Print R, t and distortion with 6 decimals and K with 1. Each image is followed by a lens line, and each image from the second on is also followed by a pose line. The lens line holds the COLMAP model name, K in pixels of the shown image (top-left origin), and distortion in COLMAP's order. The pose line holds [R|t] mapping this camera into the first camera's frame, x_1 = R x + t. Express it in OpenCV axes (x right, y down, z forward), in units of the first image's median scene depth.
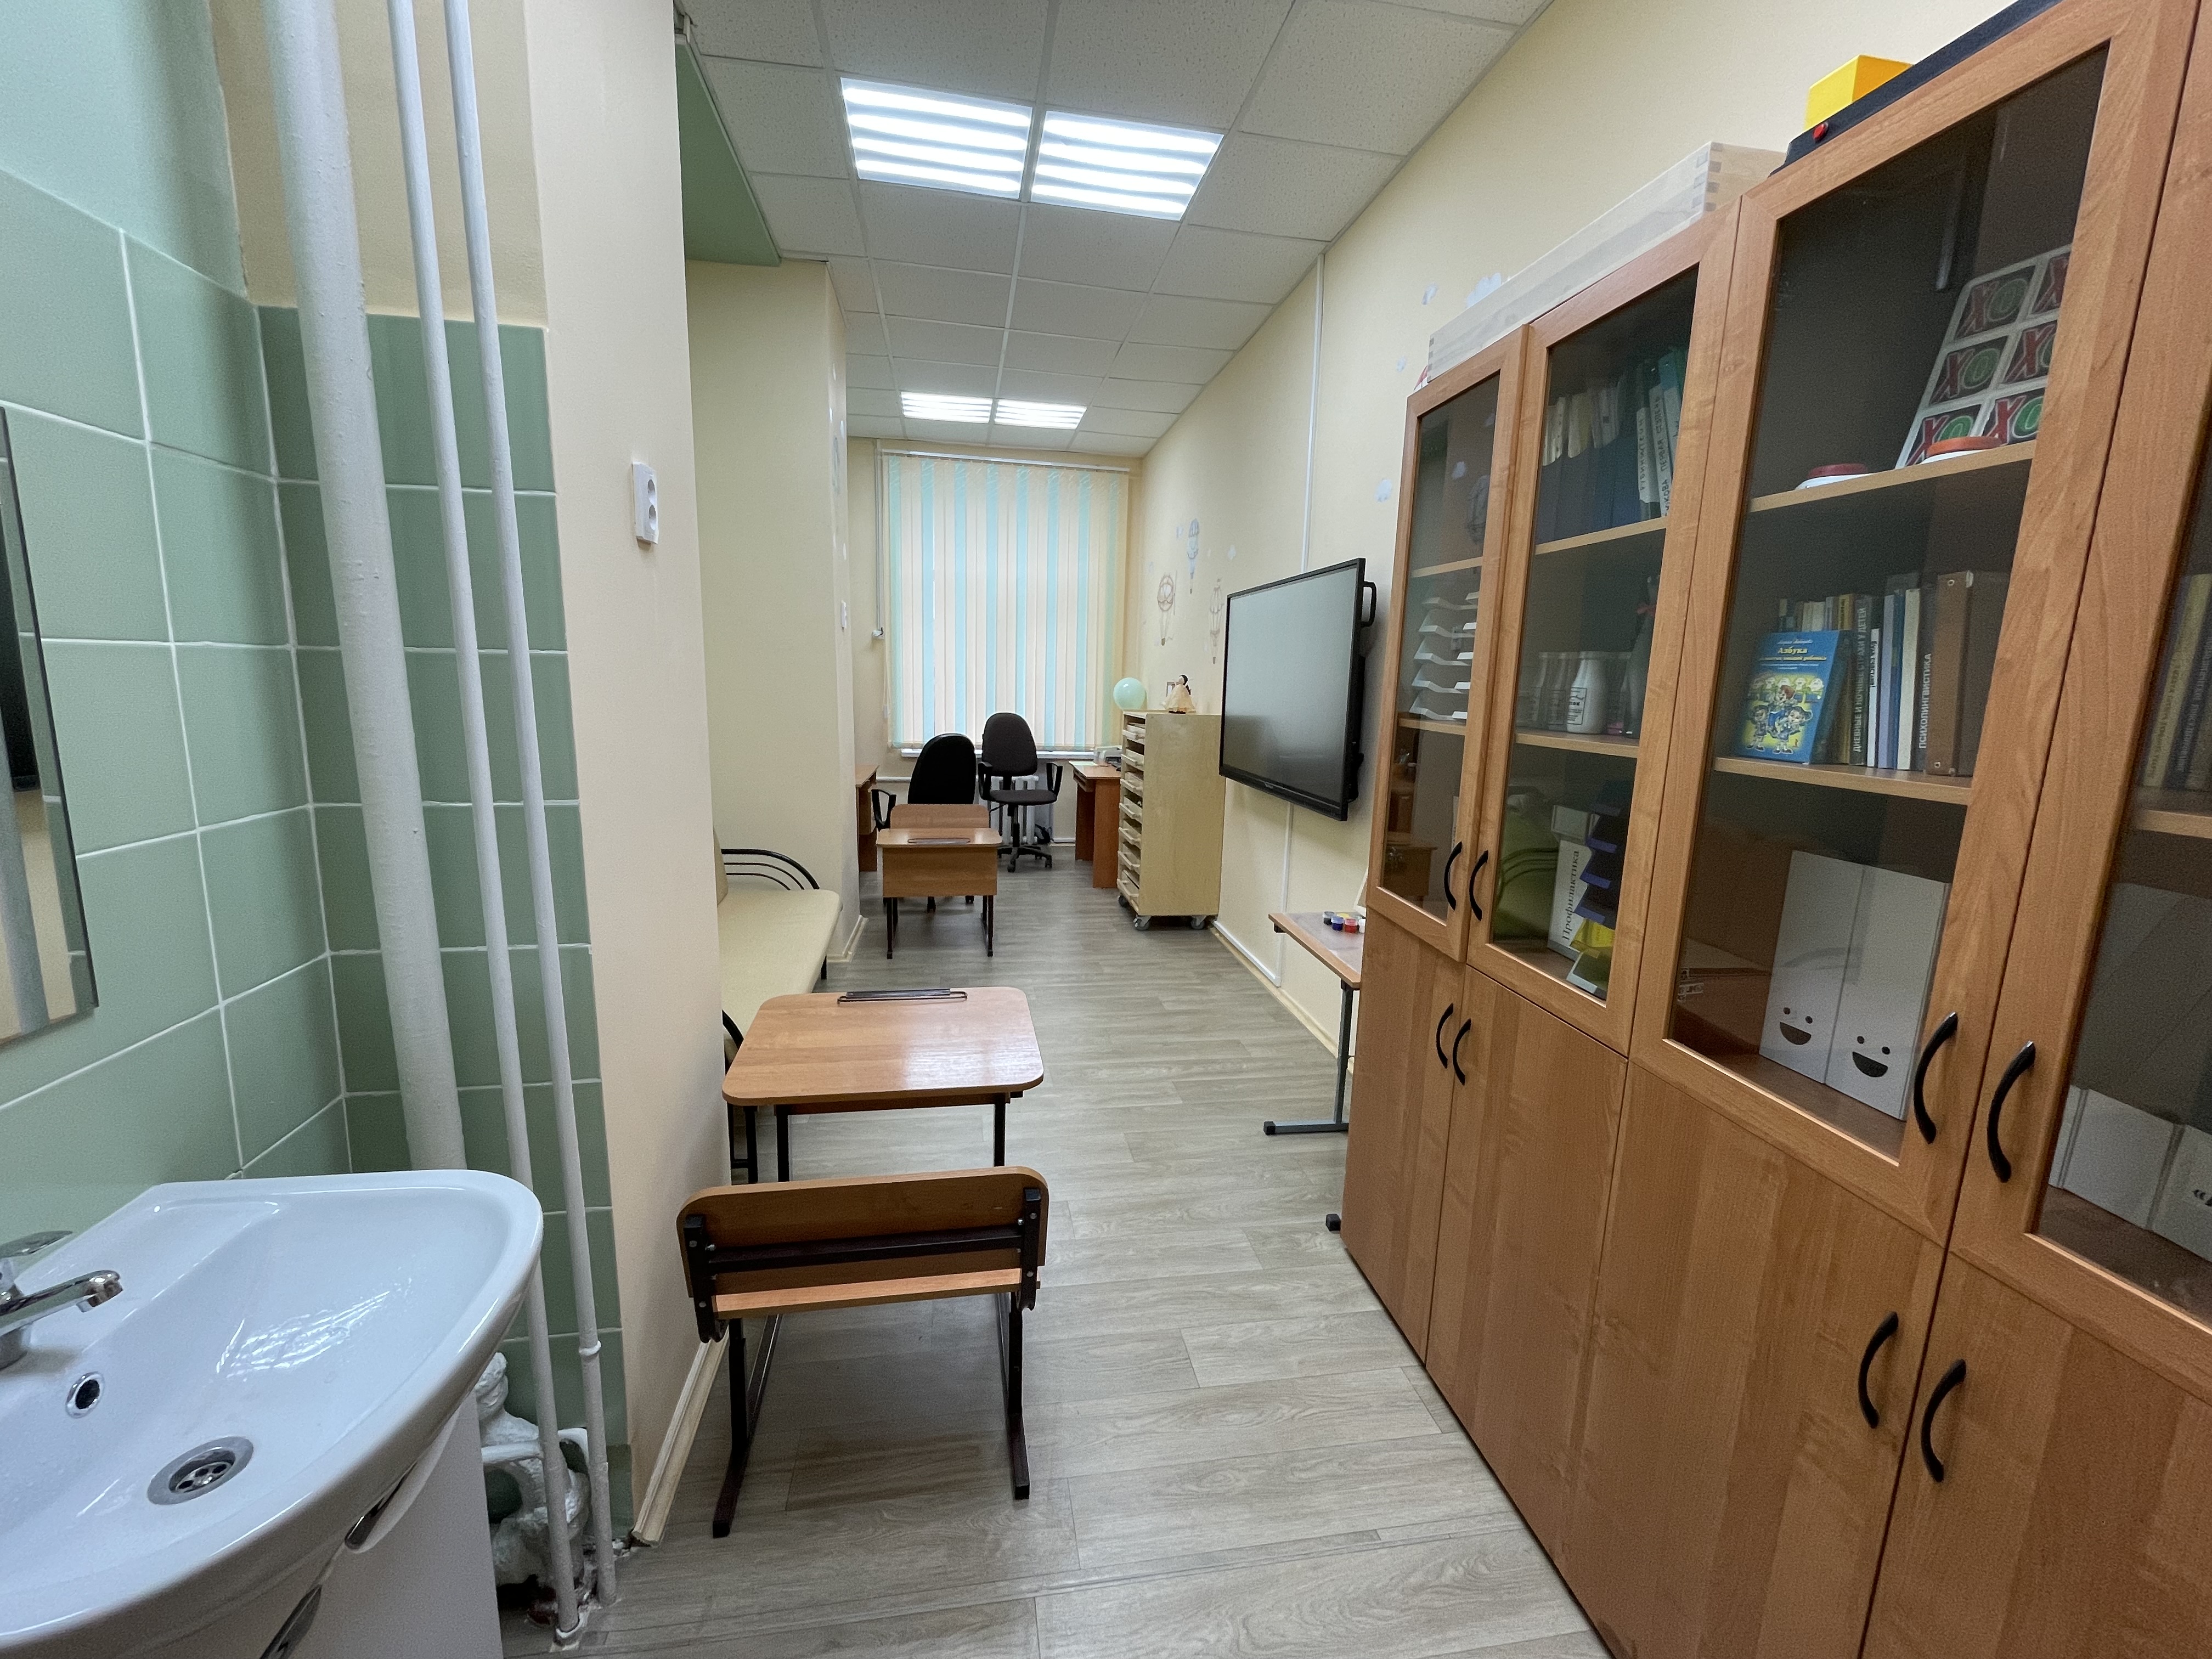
lens RADIAL K [[892.6, 0, 1108.5], [0, 892.6, 826.0], [0, 0, 1]] dist [-0.000210, -0.000030]
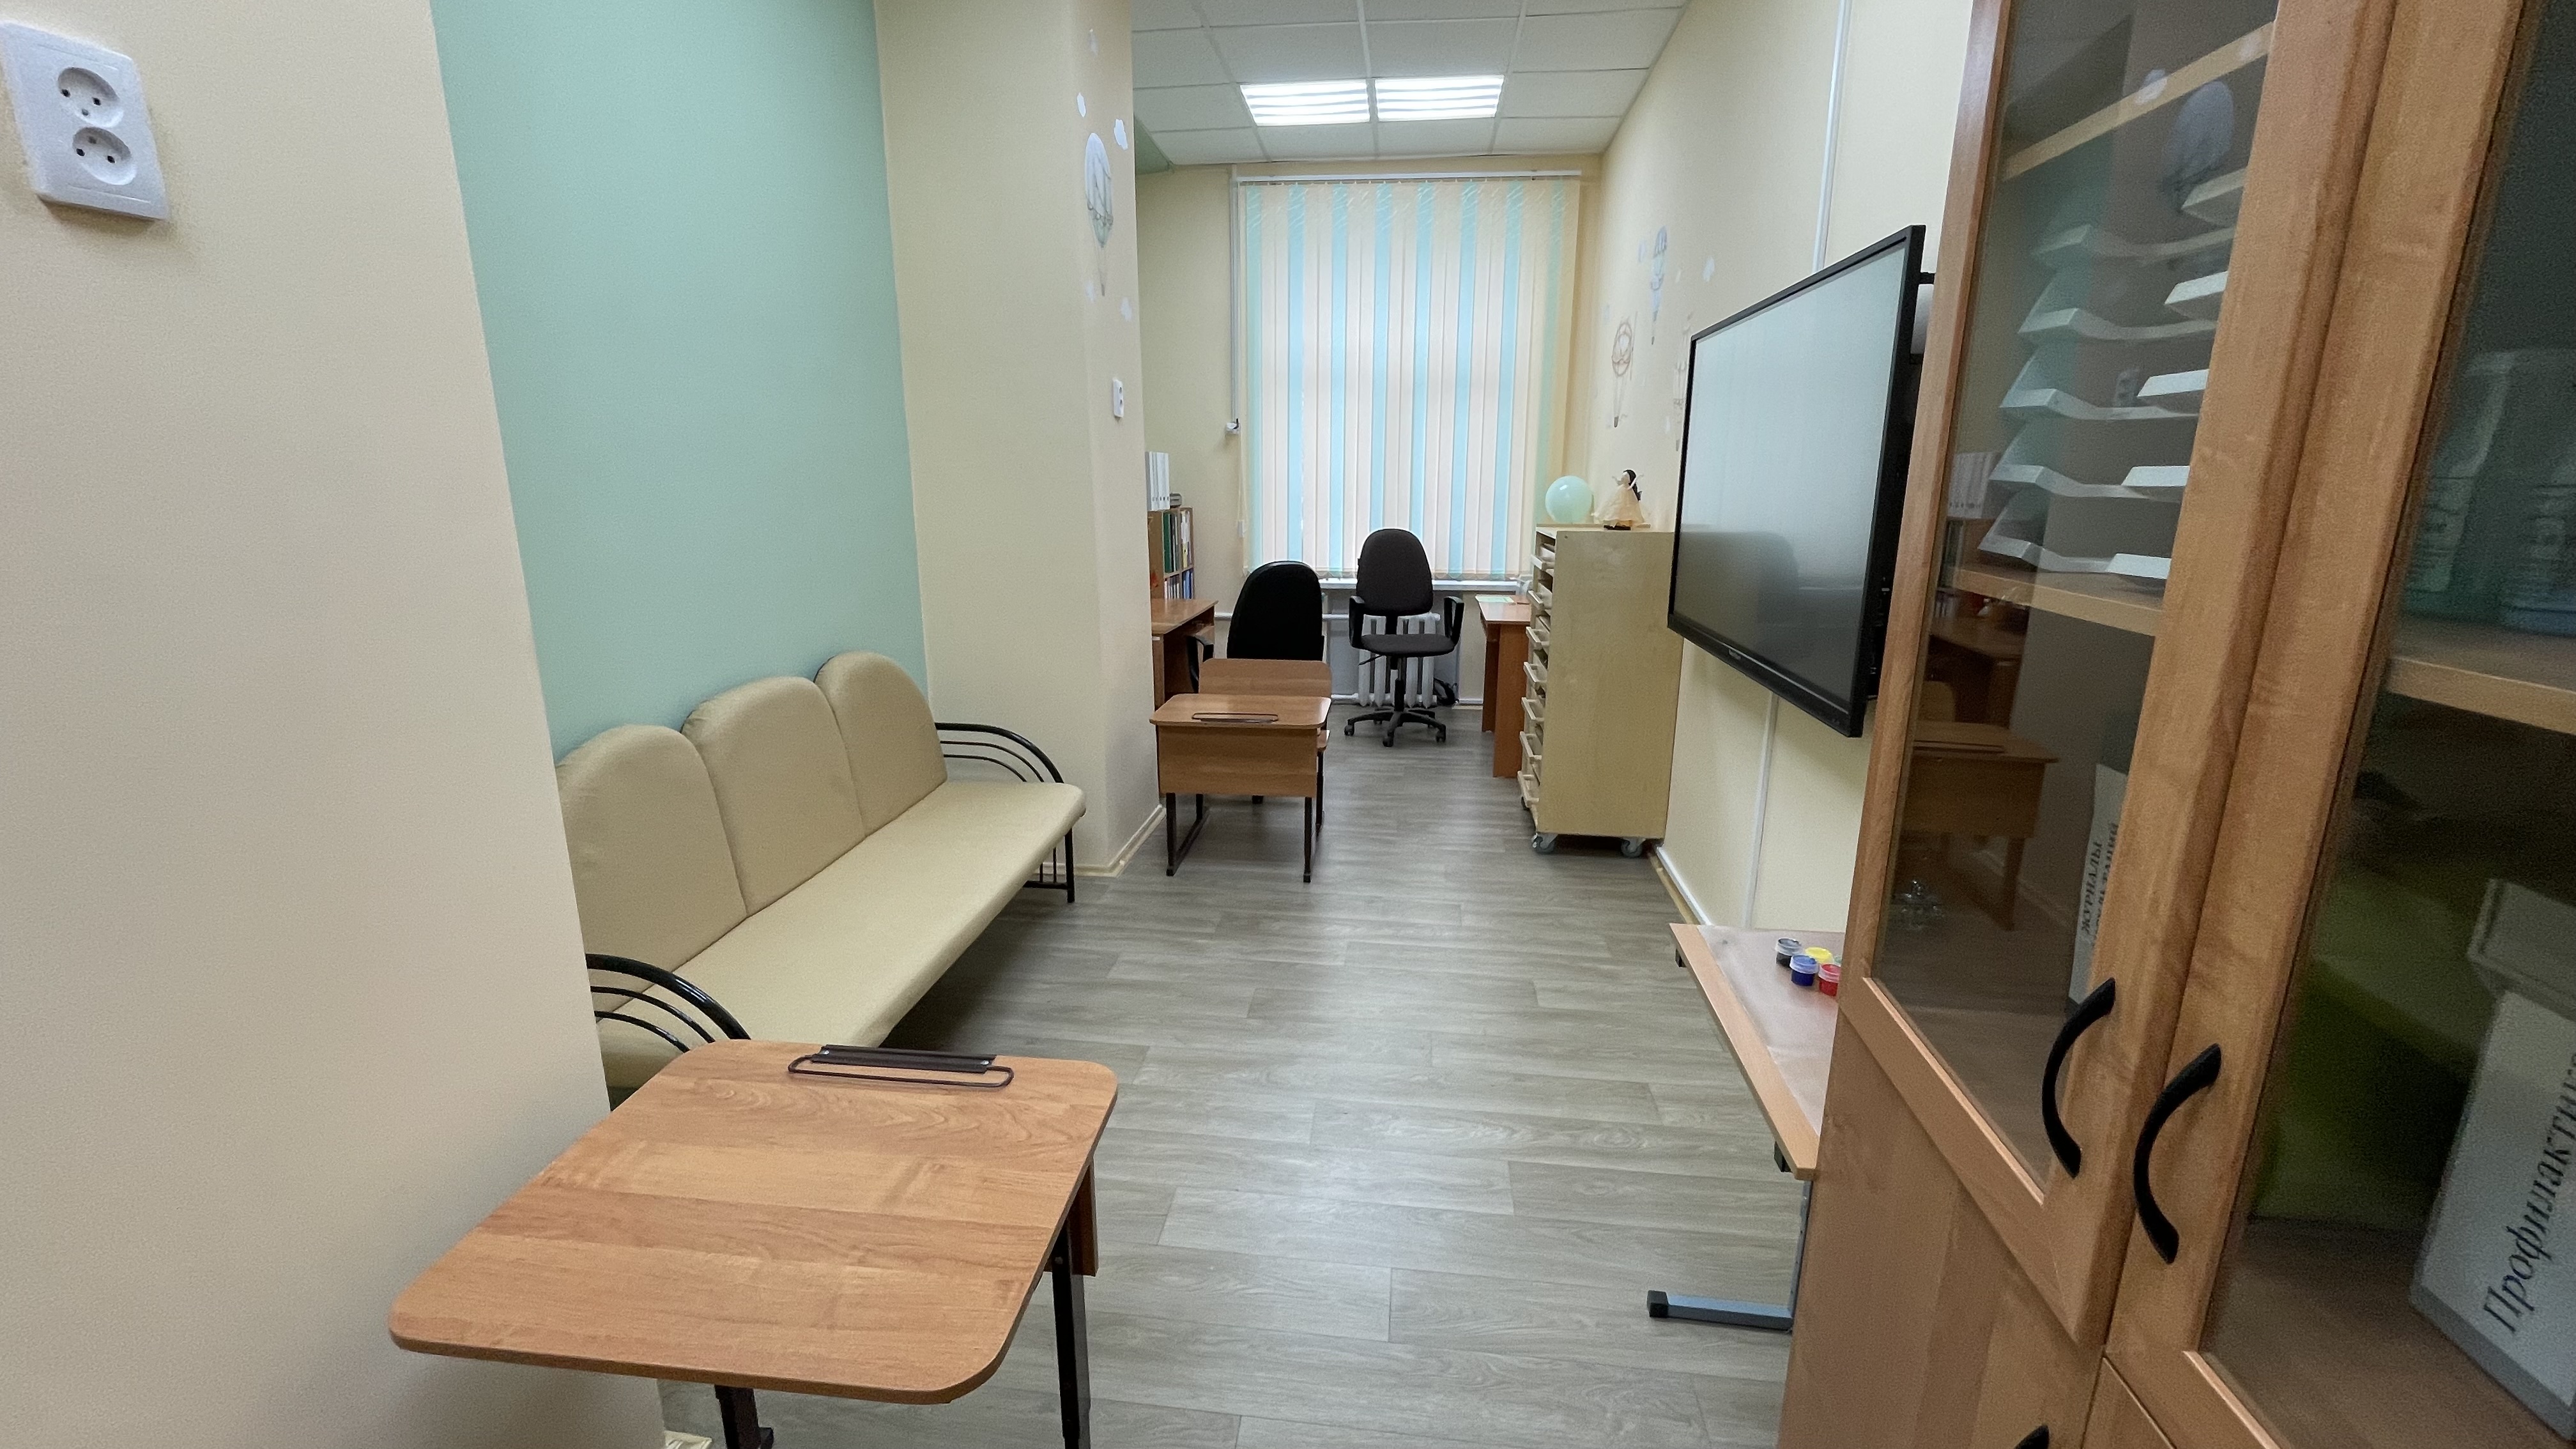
lens RADIAL K [[1043.8, 0, 1284.2], [0, 1043.8, 723.2], [0, 0, 1]] dist [-0.010281, 0.000208]
pose [[0.956981, 0.041198, -0.287210, 0.072019], [-0.022816, 0.997488, 0.067060, -0.030362], [0.289251, -0.057622, 0.955517, 0.191109]]
